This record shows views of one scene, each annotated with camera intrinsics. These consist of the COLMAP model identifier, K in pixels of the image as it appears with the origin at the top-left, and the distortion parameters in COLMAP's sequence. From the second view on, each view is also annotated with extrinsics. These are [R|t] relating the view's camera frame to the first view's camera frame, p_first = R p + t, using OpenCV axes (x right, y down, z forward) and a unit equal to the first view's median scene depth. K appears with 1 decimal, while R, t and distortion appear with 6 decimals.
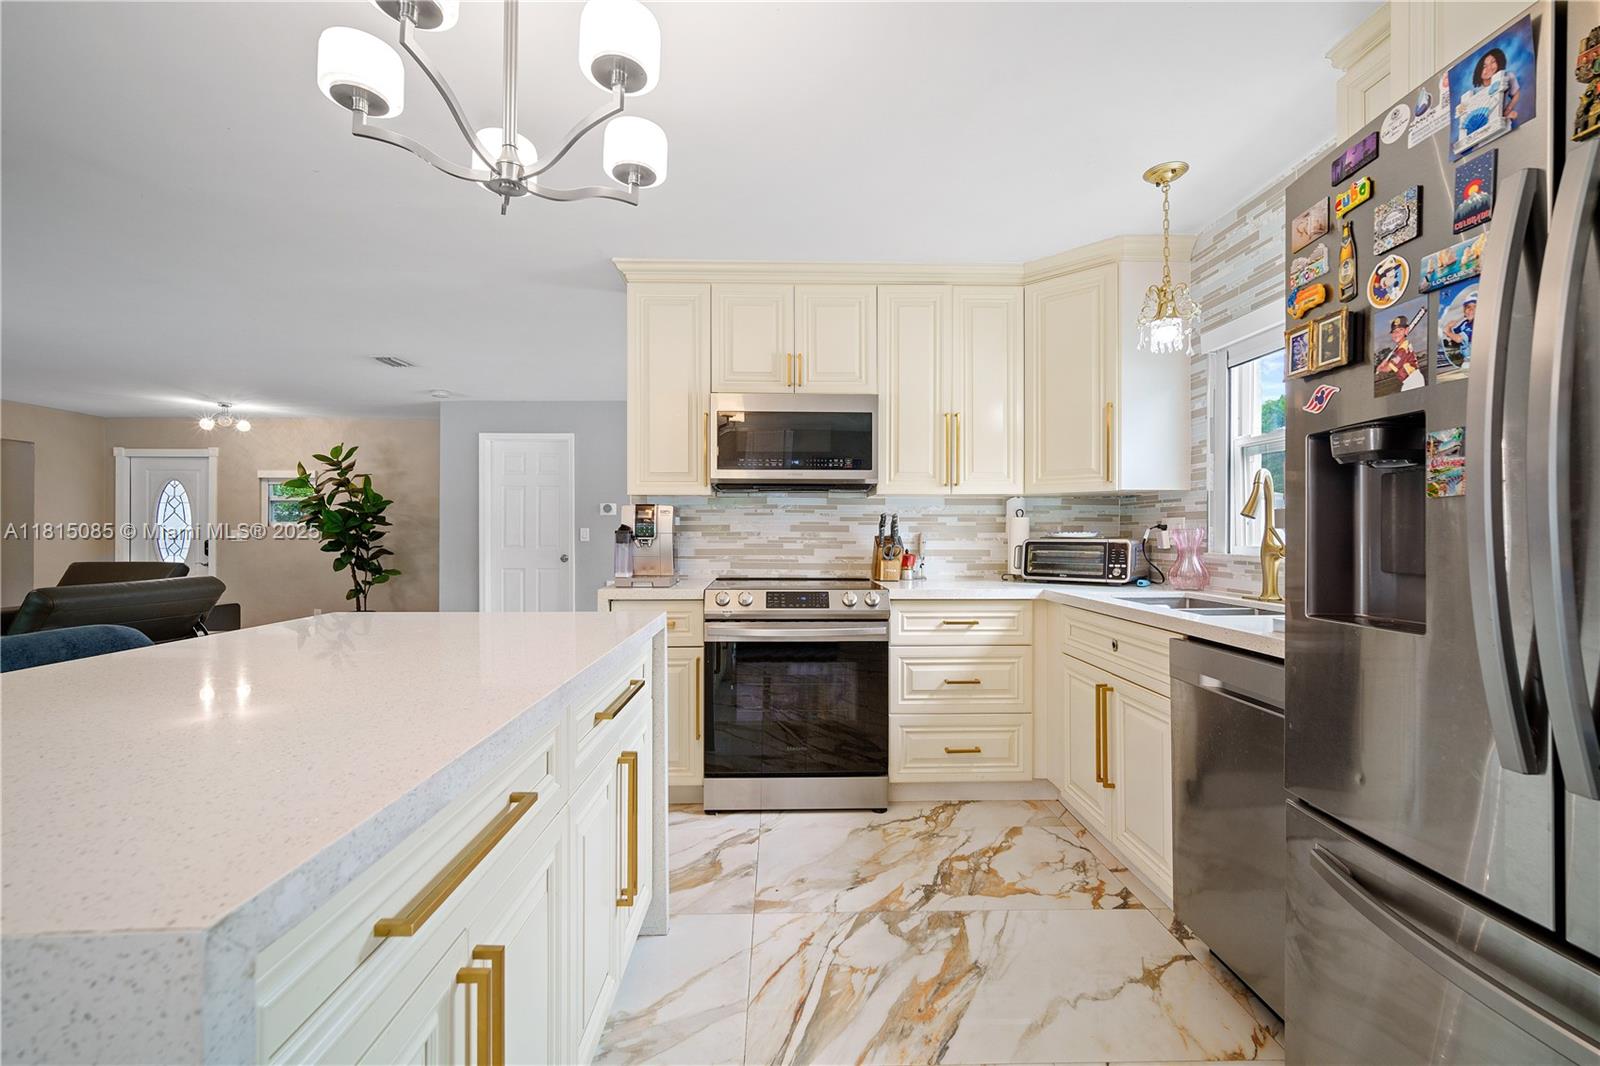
lens RADIAL K [[699.0, 0, 802.5], [0, 699.0, 528.8], [0, 0, 1]] dist [-0.003649, 0.000225]
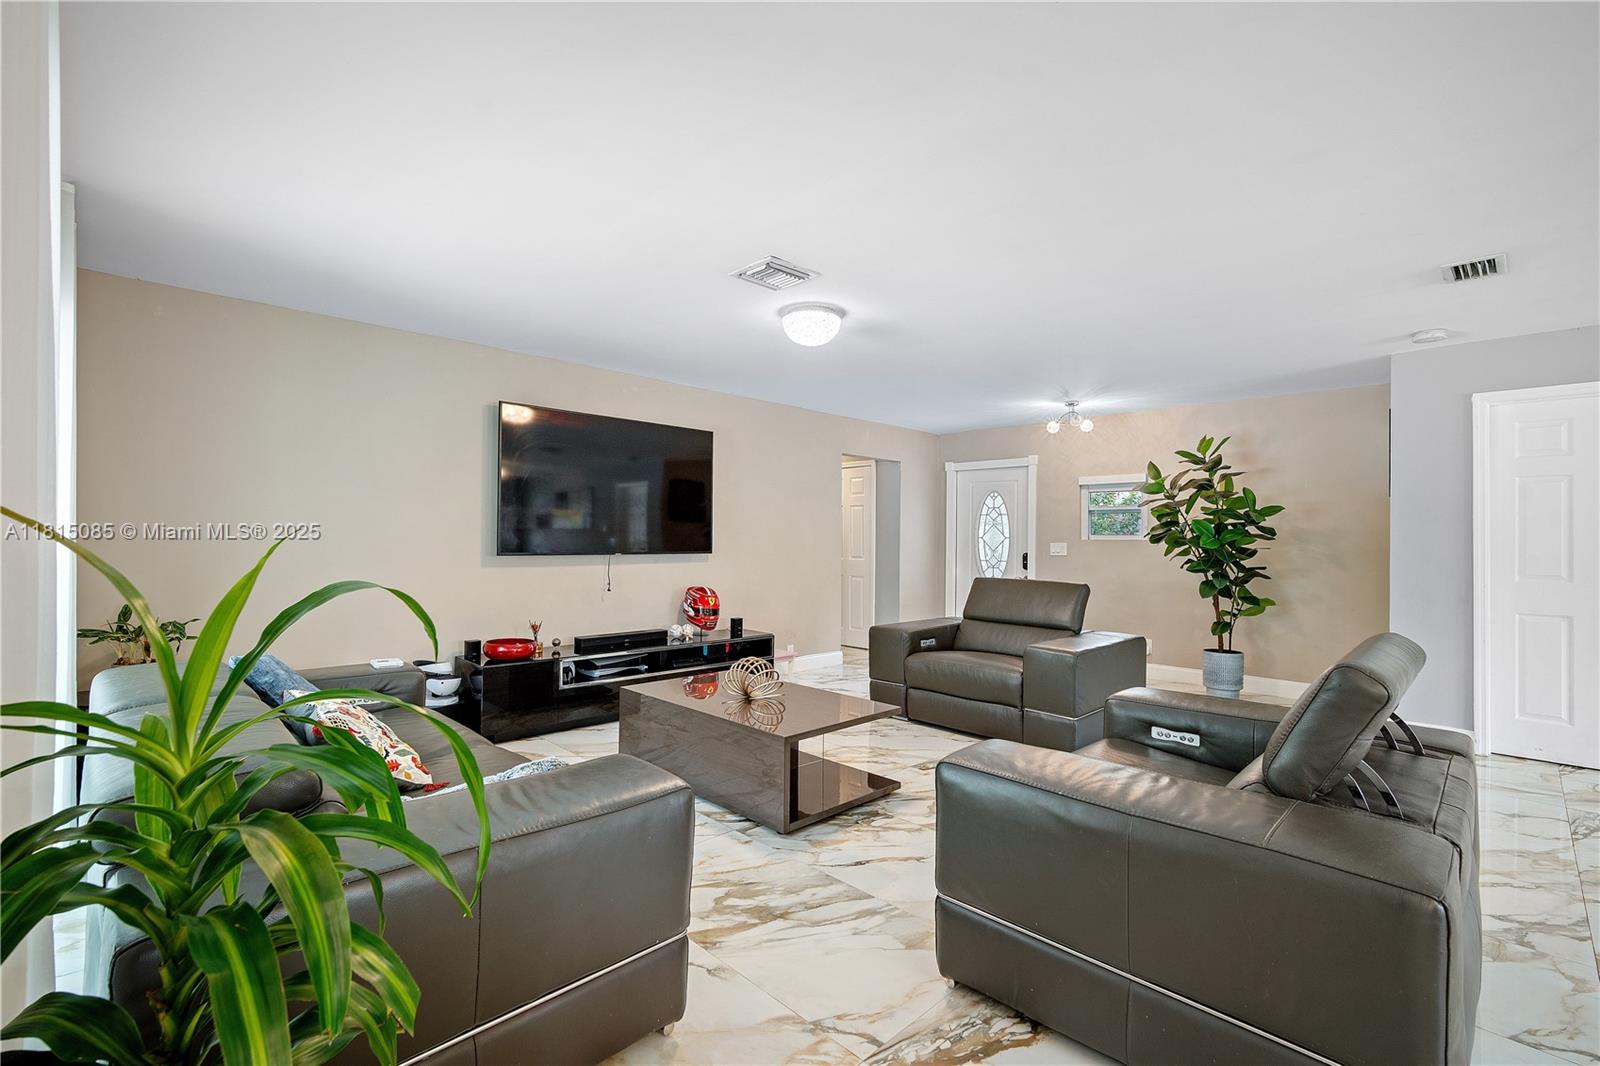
lens RADIAL K [[710.1, 0, 789.2], [0, 710.1, 546.1], [0, 0, 1]] dist [-0.003258, 0.003870]
pose [[0.679243, 0.013807, -0.733783, -0.831674], [-0.006310, 0.999896, 0.012974, -0.009620], [0.733886, -0.004182, 0.679260, 0.240910]]
